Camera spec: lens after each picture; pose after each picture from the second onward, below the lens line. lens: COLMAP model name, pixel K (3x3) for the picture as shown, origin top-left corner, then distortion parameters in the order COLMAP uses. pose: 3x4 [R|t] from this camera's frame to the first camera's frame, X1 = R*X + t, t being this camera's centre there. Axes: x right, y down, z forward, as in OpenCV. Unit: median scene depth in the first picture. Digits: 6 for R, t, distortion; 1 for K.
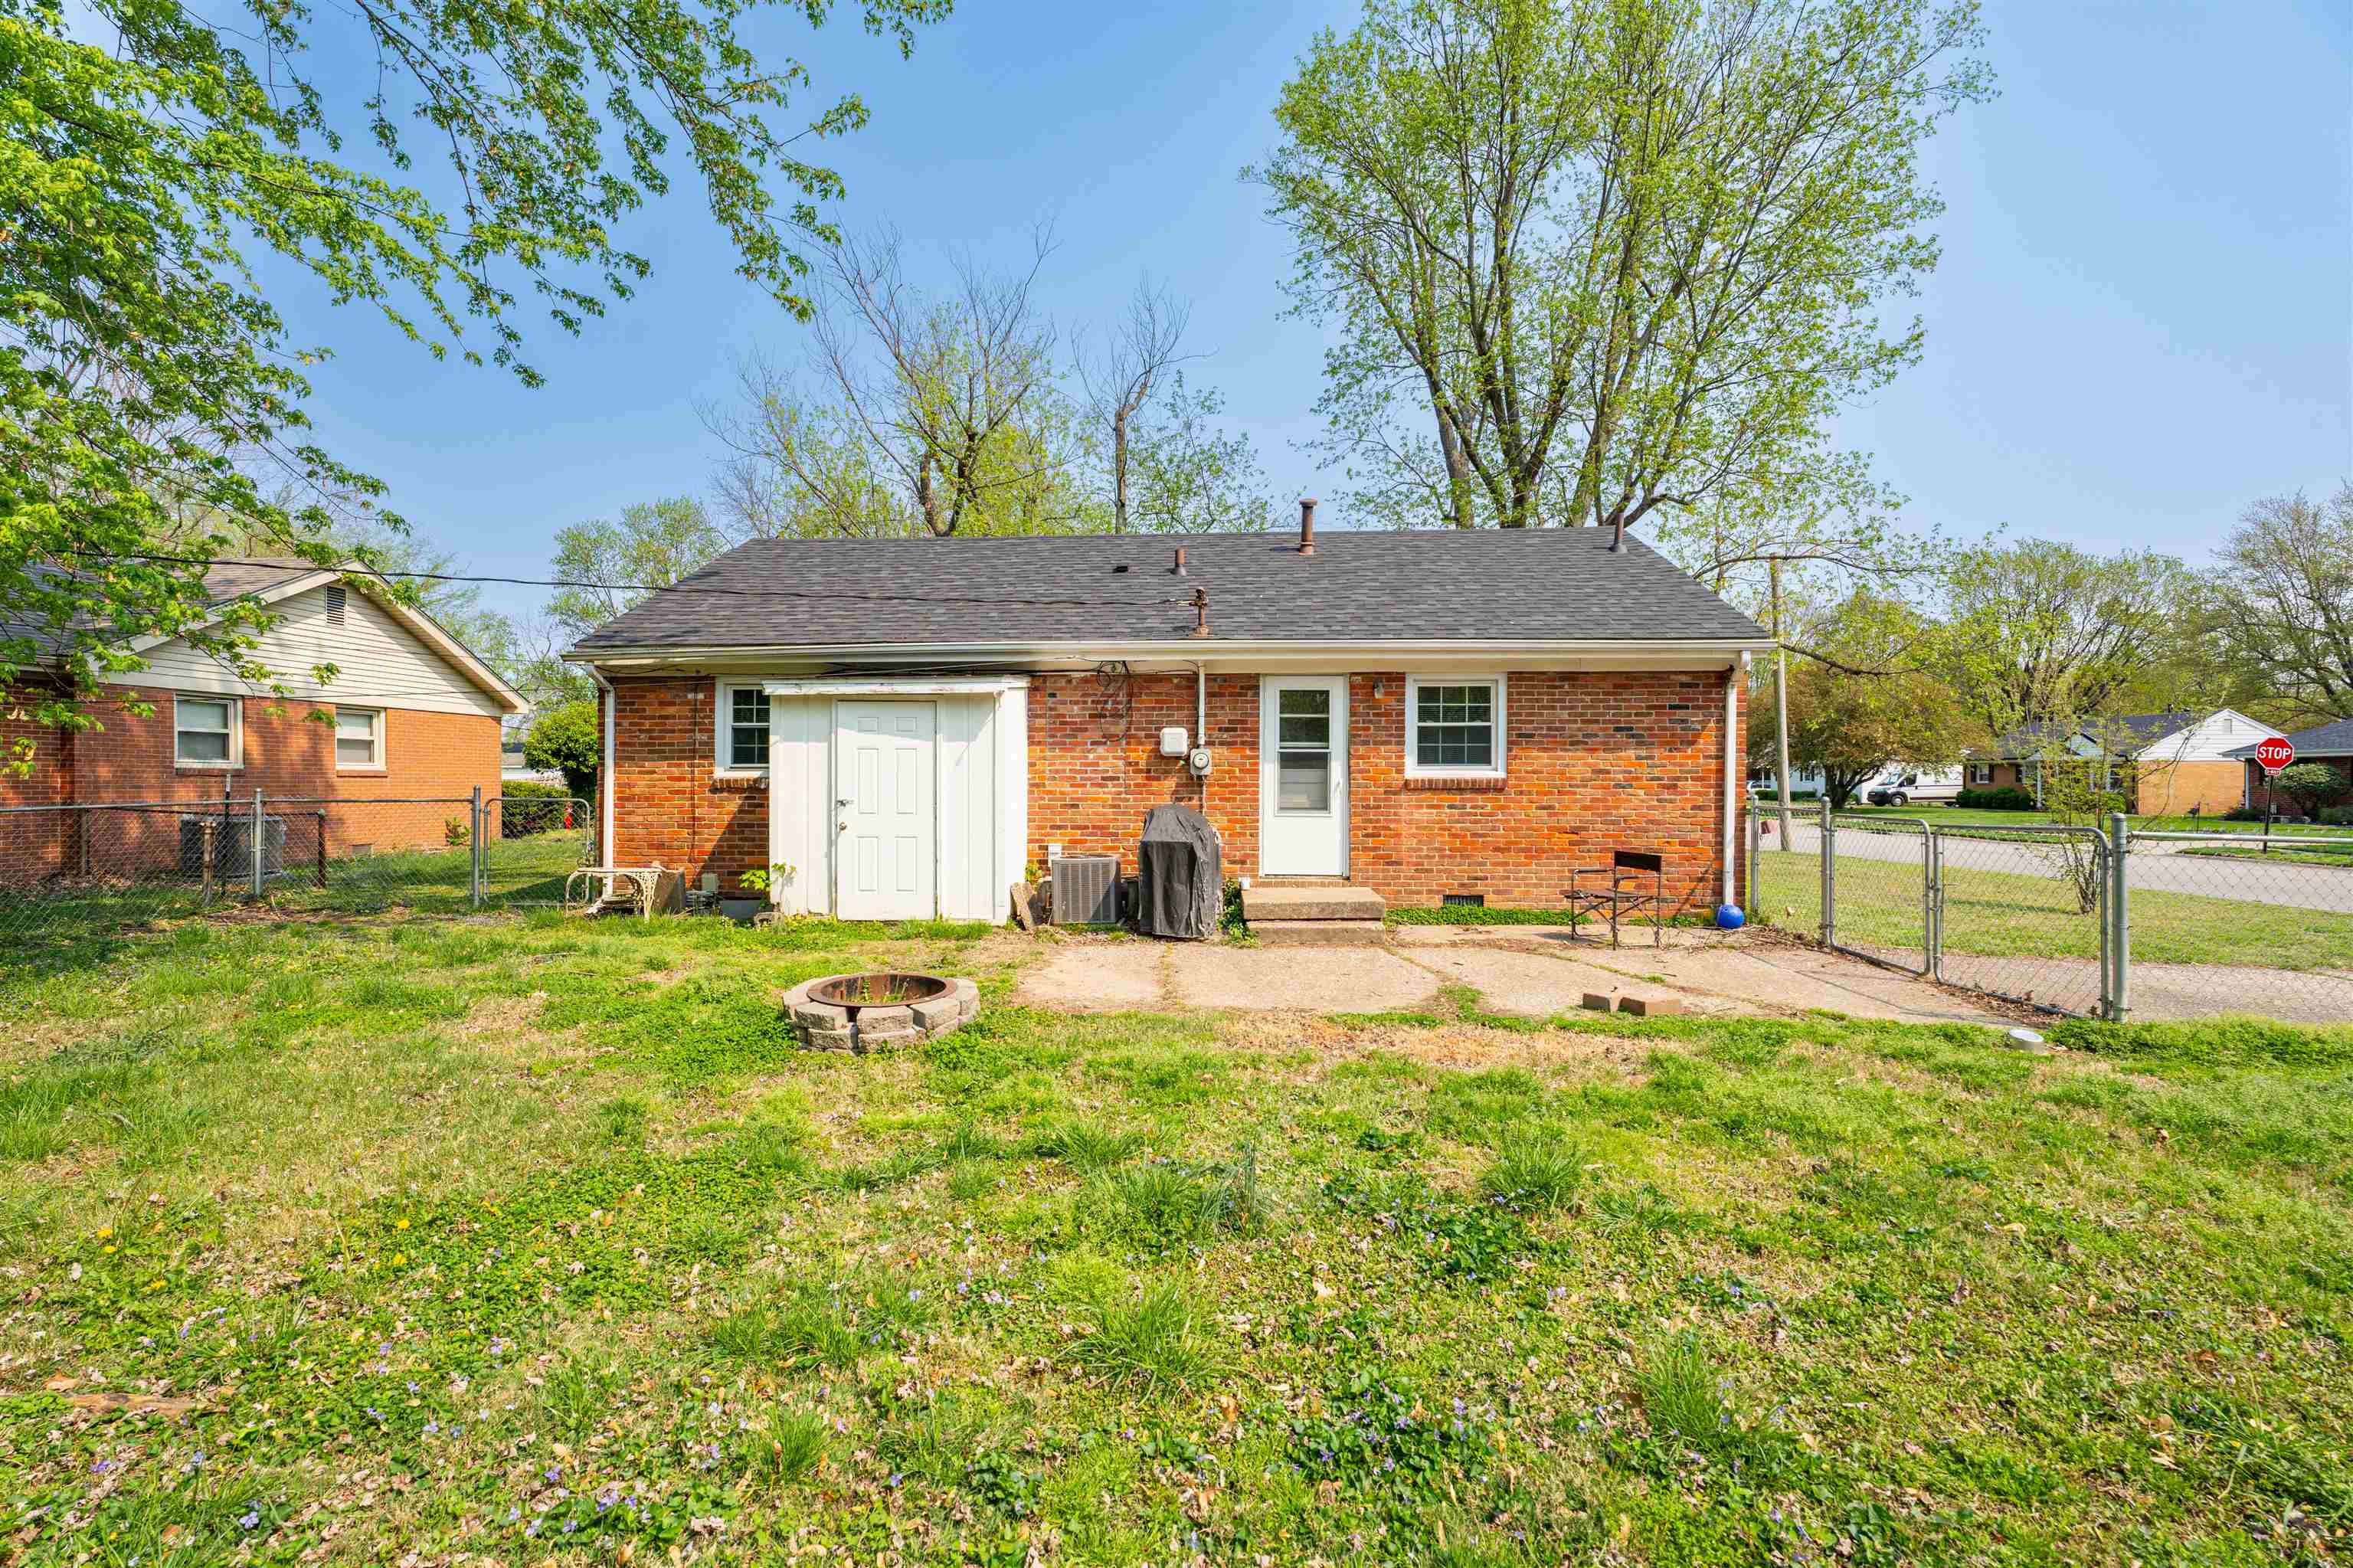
lens RADIAL K [[1066.6, 0, 1177.4], [0, 1066.6, 786.5], [0, 0, 1]] dist [-0.003810, -0.001110]
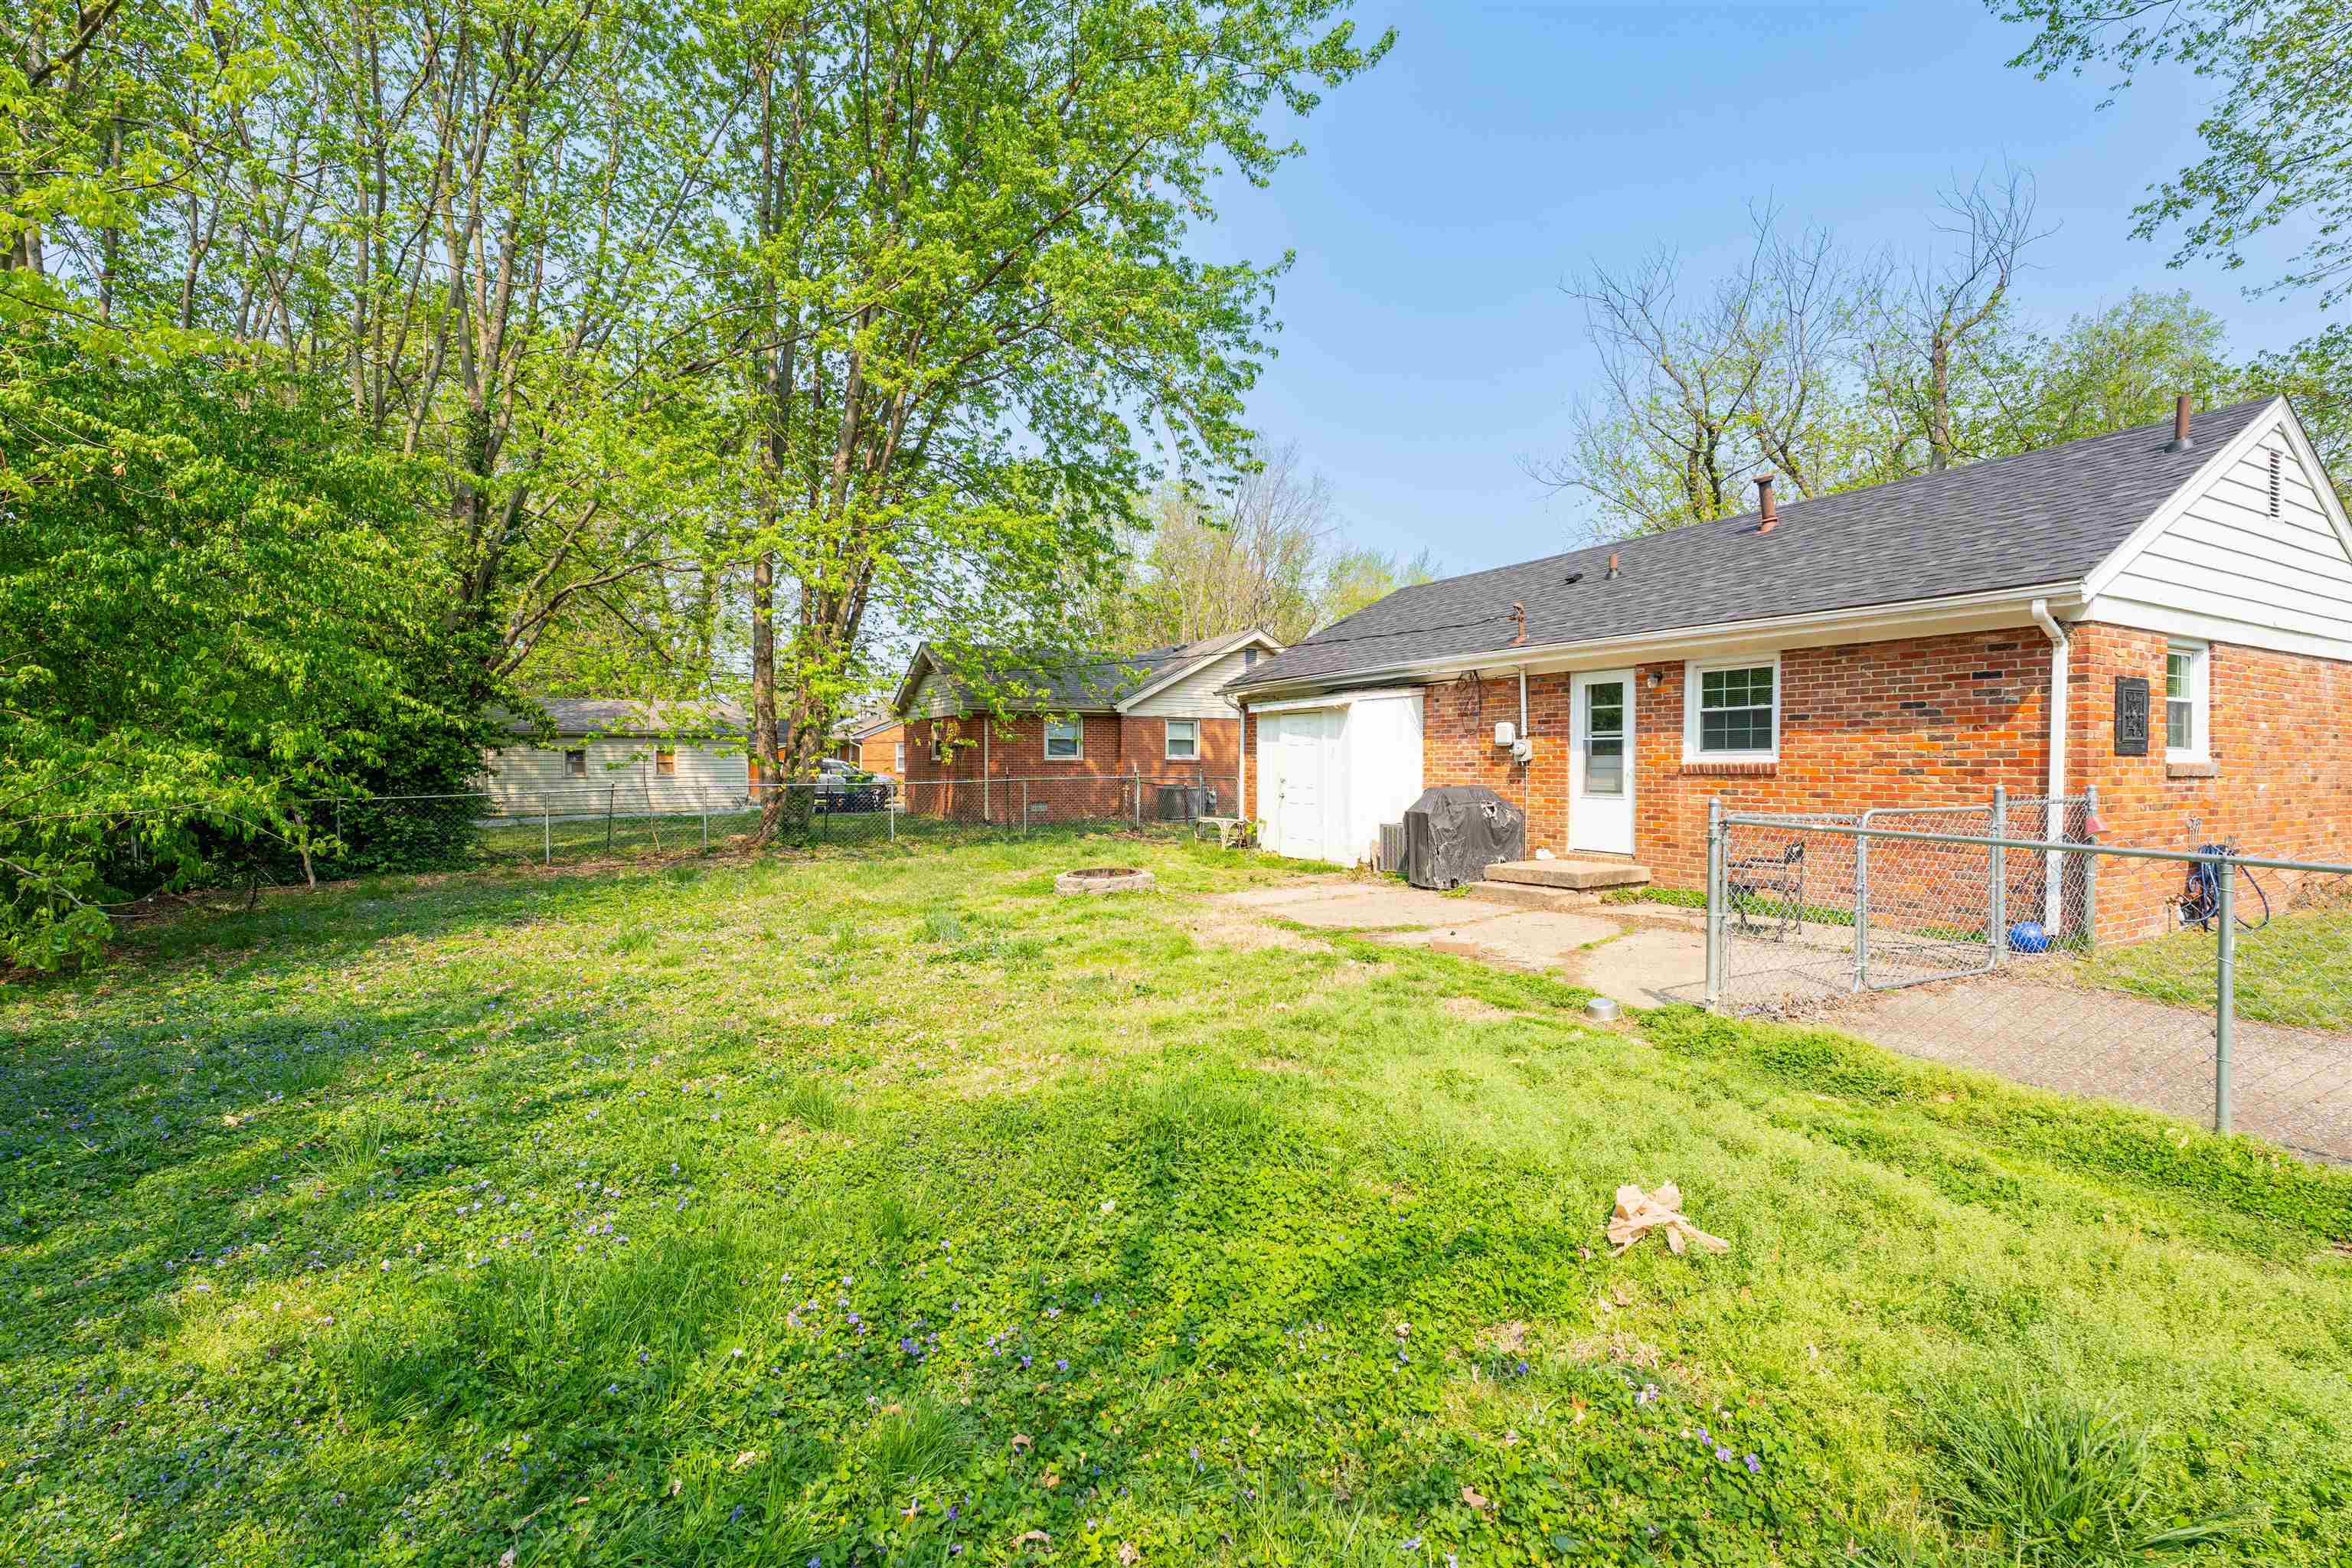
lens RADIAL K [[1066.1, 0, 1169.9], [0, 1066.1, 771.6], [0, 0, 1]] dist [-0.003810, -0.001110]
pose [[0.525844, 0.003957, -0.850572, 0.820171], [-0.006666, 0.999978, 0.000531, 0.002665], [0.850555, 0.005391, 0.525859, 0.045098]]
